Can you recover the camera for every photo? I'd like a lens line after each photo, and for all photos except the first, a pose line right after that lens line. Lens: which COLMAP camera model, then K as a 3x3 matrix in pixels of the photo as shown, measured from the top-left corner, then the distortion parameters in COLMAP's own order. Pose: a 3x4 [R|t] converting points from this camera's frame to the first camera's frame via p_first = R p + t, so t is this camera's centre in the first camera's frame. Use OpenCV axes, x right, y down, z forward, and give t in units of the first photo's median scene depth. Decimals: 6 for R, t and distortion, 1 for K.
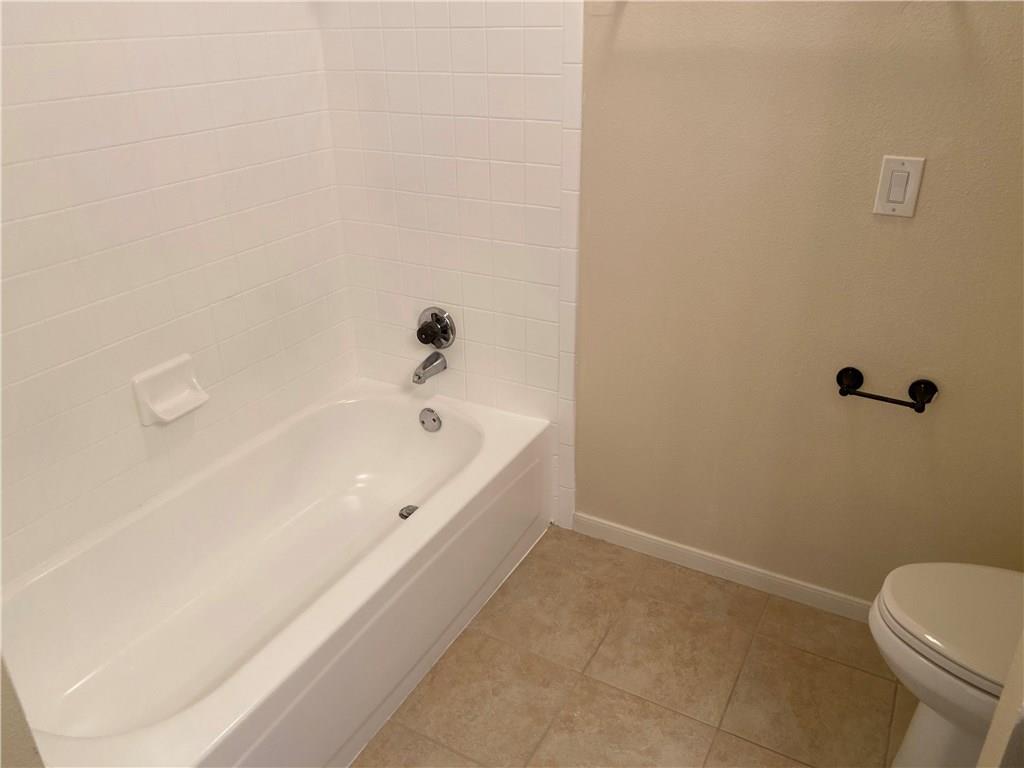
lens RADIAL K [[788.8, 0, 512.0], [0, 788.8, 384.0], [0, 0, 1]] dist [-0.001298, -0.009699]
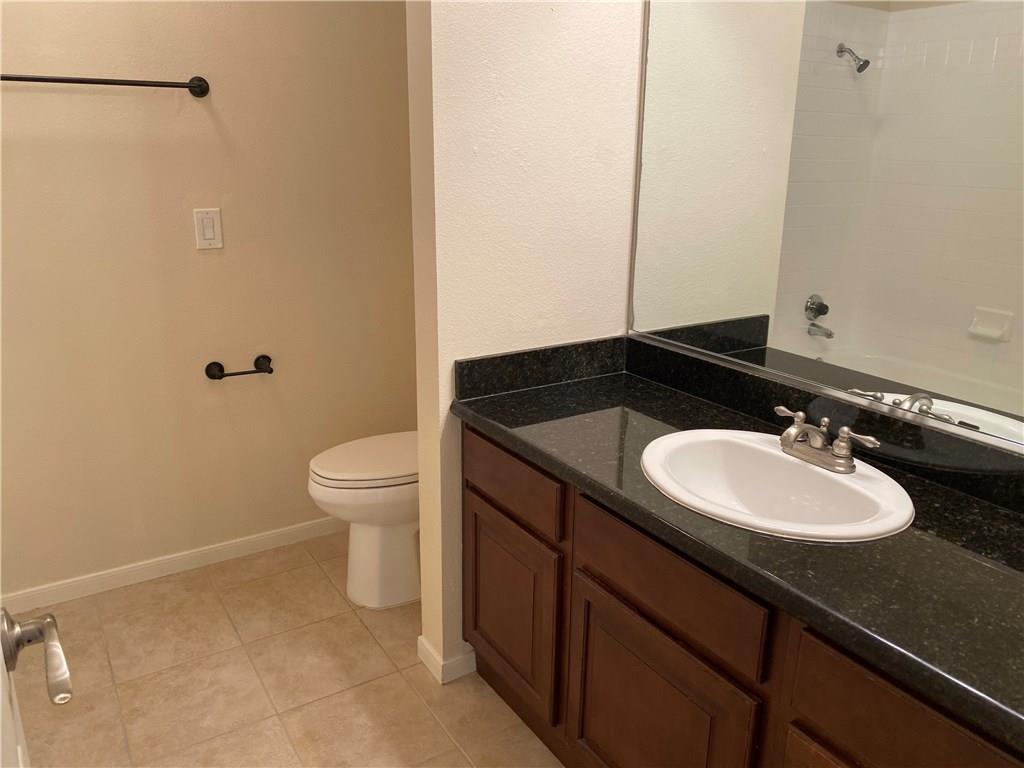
lens RADIAL K [[788.8, 0, 512.0], [0, 788.8, 384.0], [0, 0, 1]] dist [-0.001298, -0.009699]
pose [[0.475477, -0.240949, 0.846088, -0.494143], [0.372290, 0.926507, 0.054635, 0.133658], [-0.797071, 0.289012, 0.530236, -0.143684]]
